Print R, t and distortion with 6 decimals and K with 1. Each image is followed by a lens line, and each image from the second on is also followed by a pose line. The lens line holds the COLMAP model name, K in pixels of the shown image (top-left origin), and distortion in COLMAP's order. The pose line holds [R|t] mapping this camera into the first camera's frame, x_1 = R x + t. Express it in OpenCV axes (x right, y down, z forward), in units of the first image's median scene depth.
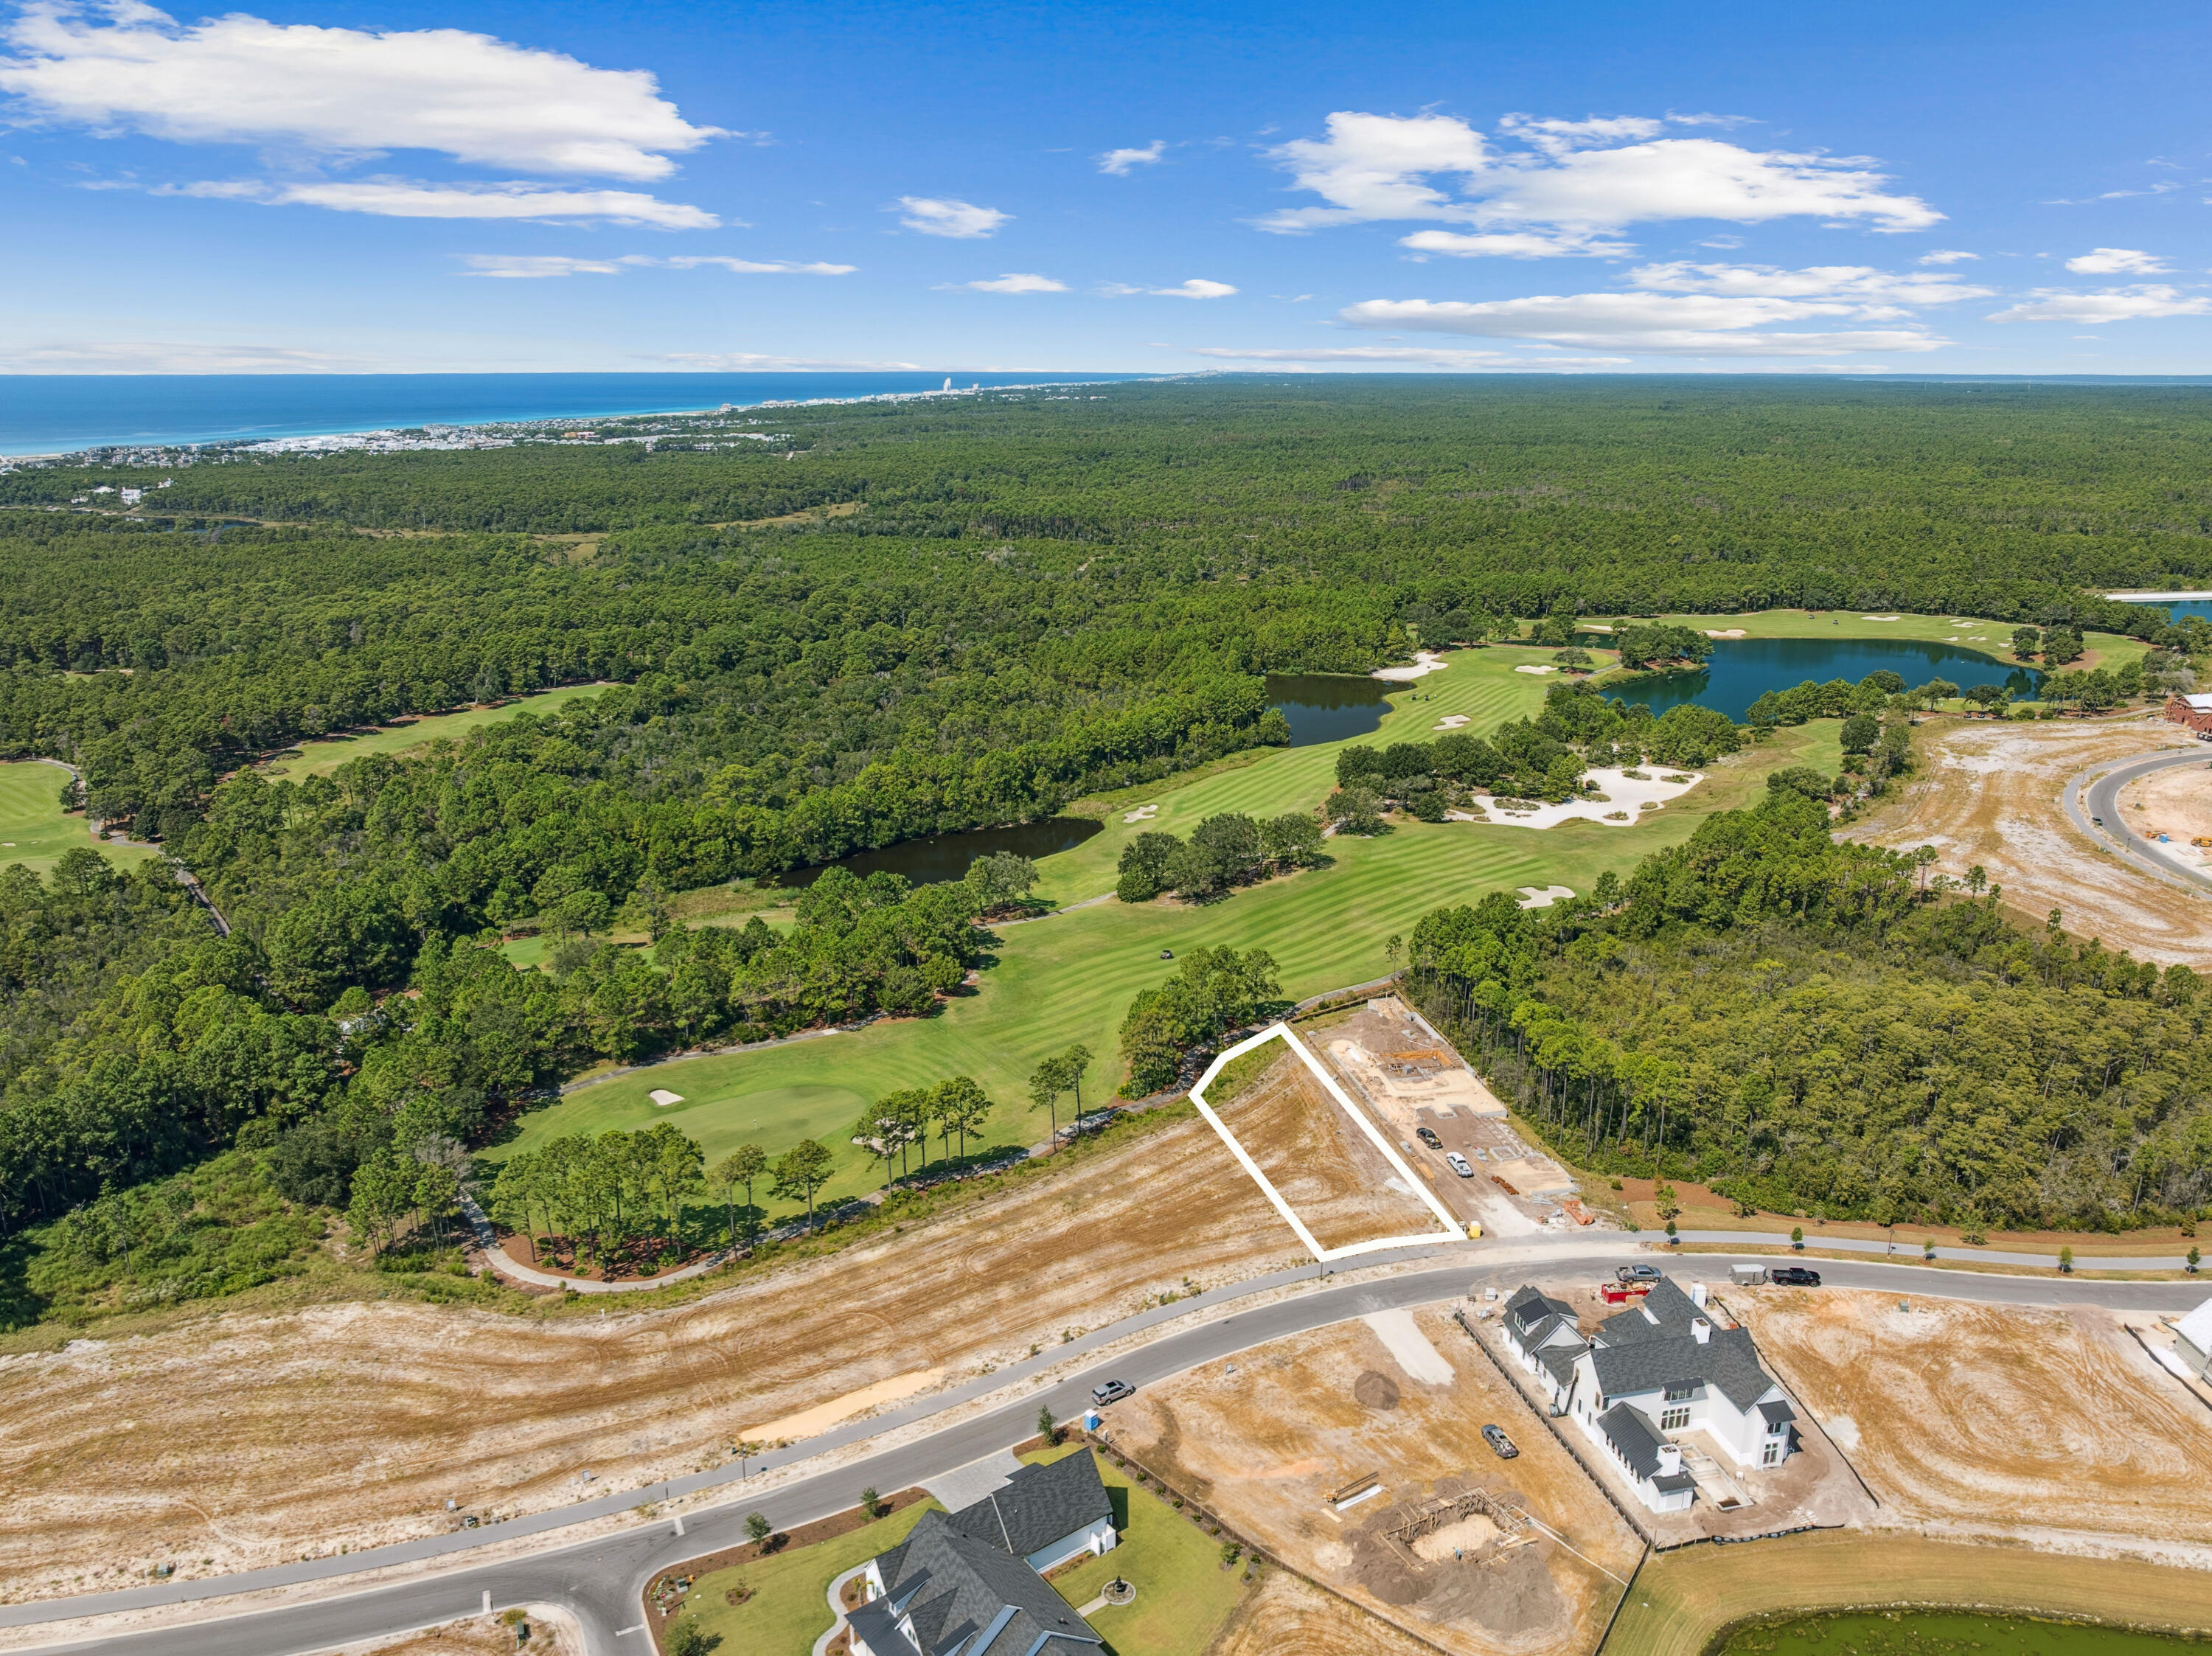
lens RADIAL K [[1576.0, 0, 1111.1], [0, 1576.0, 862.9], [0, 0, 1]] dist [-0.010829, -0.003811]
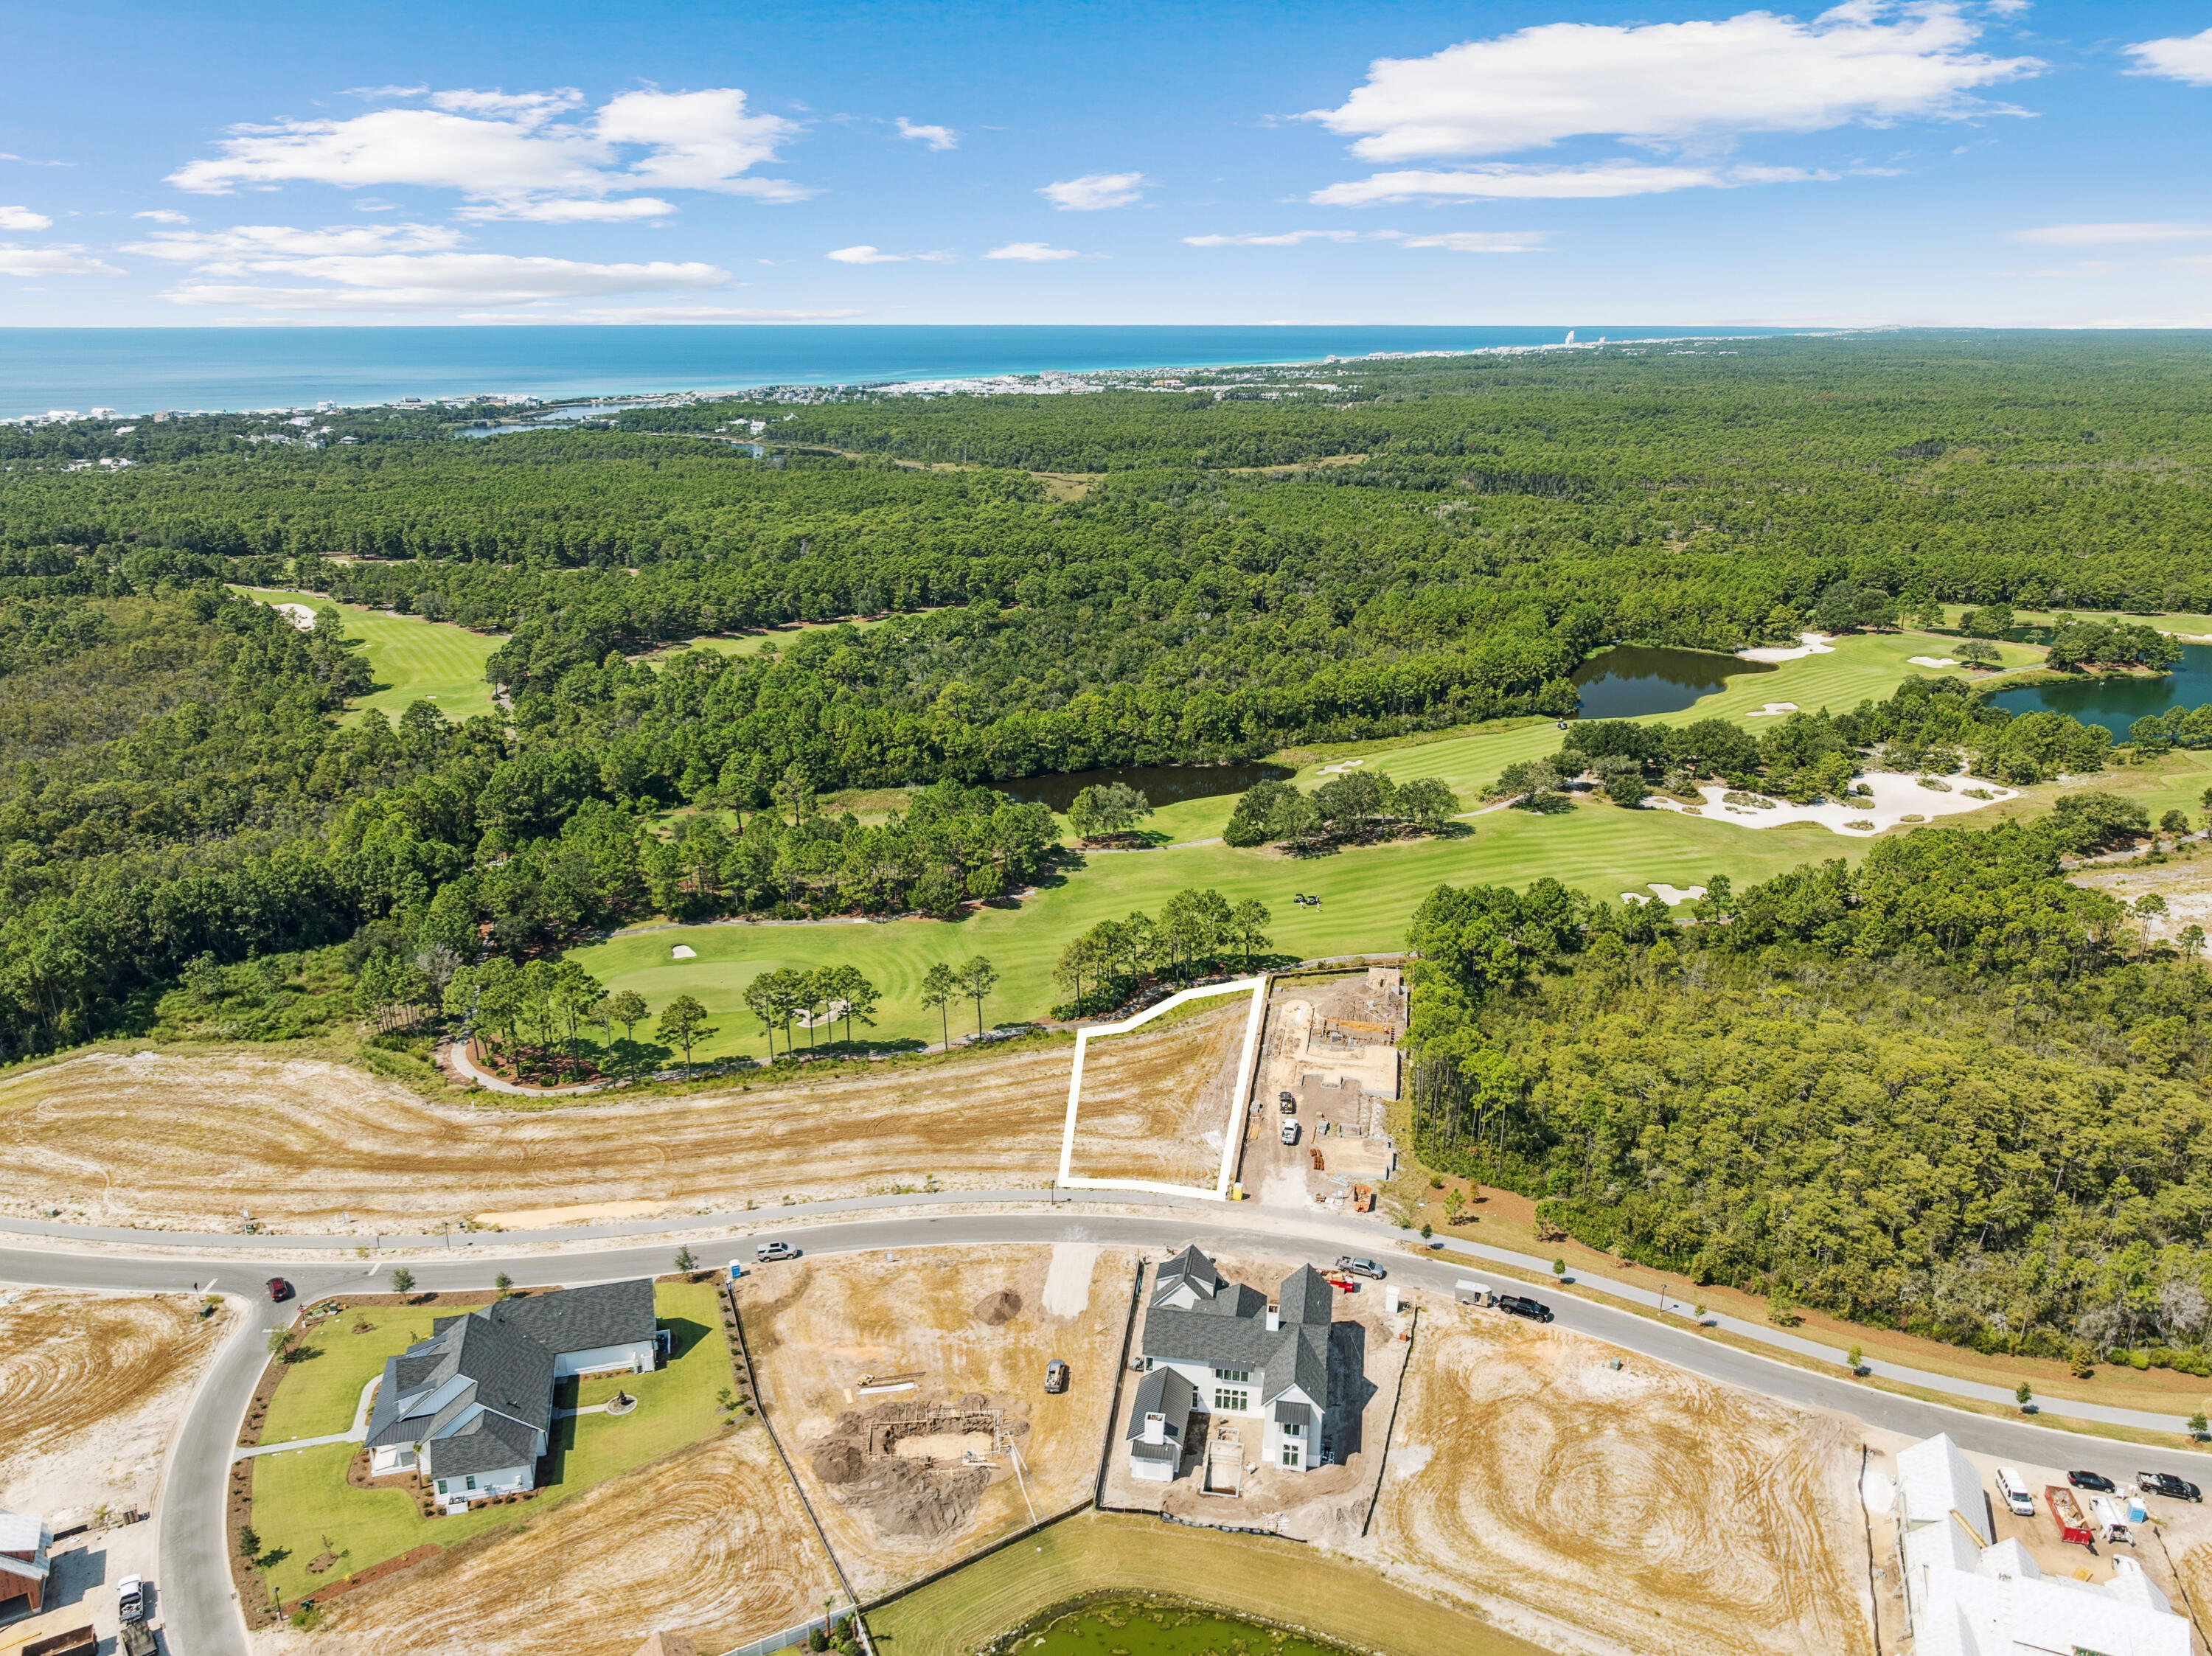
lens RADIAL K [[1563.2, 0, 1107.2], [0, 1563.2, 833.2], [0, 0, 1]] dist [-0.007470, -0.010124]
pose [[0.925062, 0.118131, -0.360977, 0.292791], [-0.113621, 0.992950, 0.033773, -0.007901], [0.362422, 0.009772, 0.931963, 0.036155]]
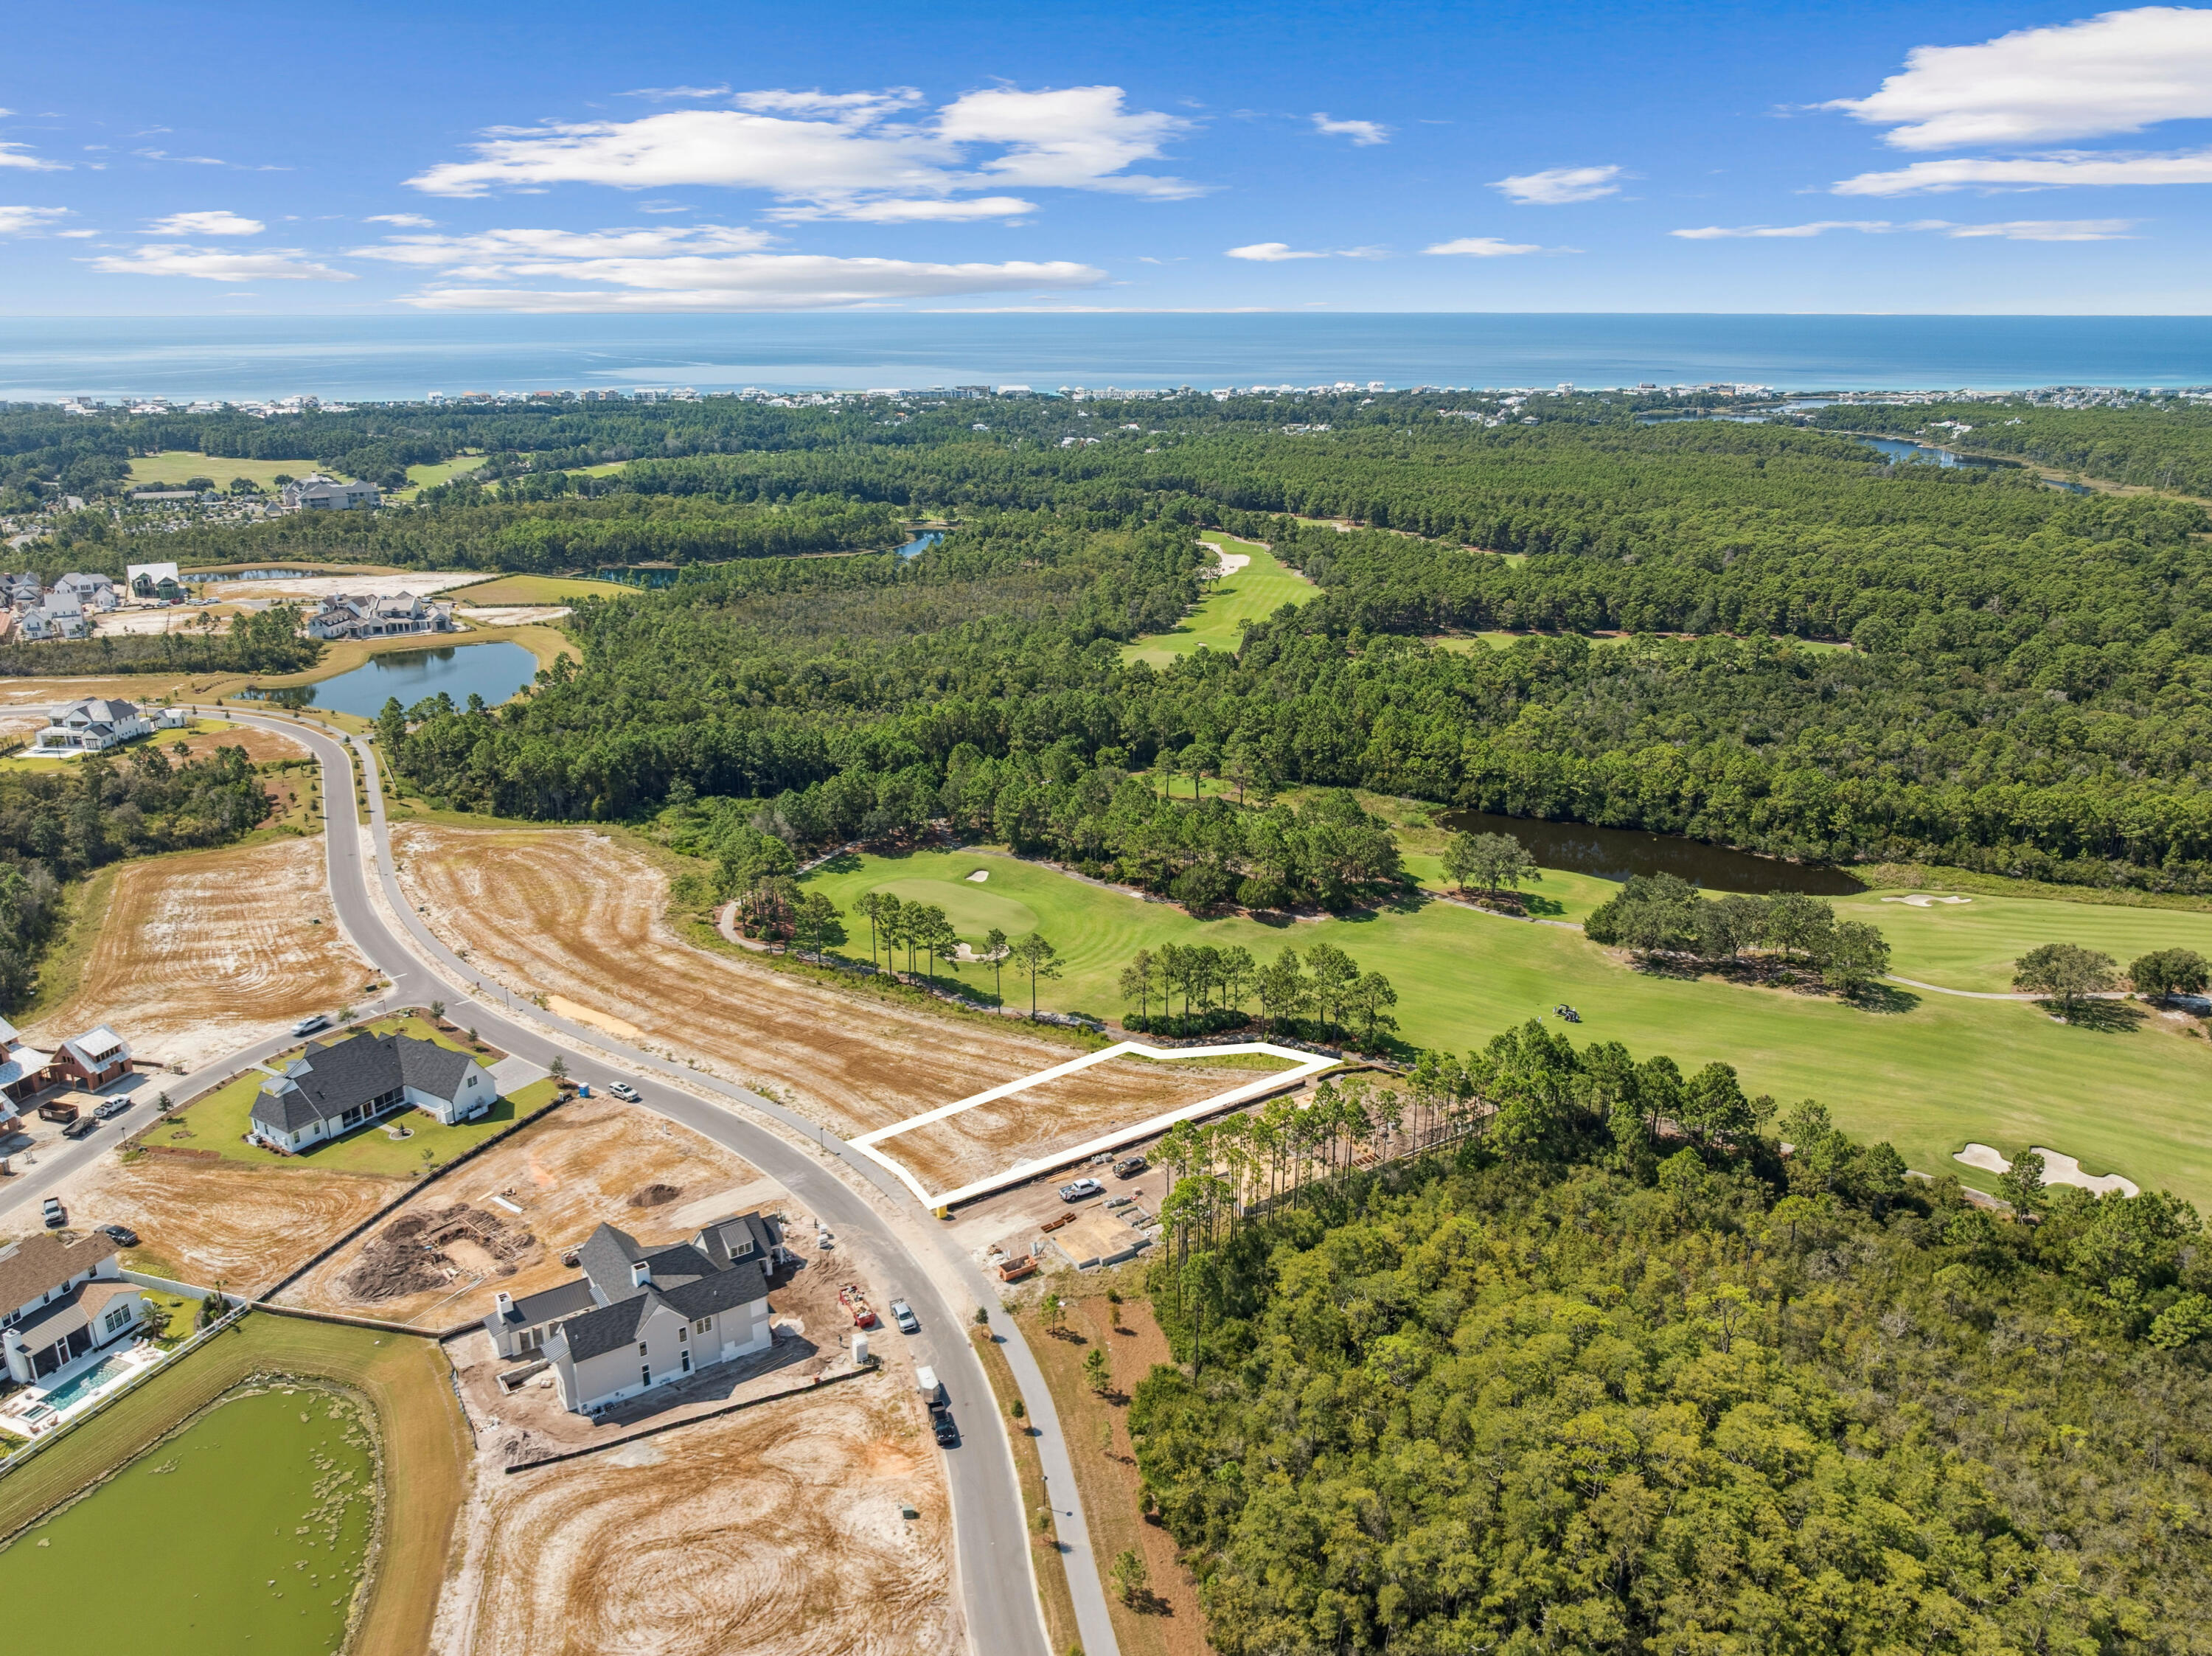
lens RADIAL K [[1572.5, 0, 1106.0], [0, 1572.5, 828.0], [0, 0, 1]] dist [-0.014751, -0.000148]
pose [[0.370078, 0.291373, -0.882125, 0.632727], [-0.278425, 0.940681, 0.193906, -0.119918], [0.886297, 0.173845, 0.429251, 0.388912]]
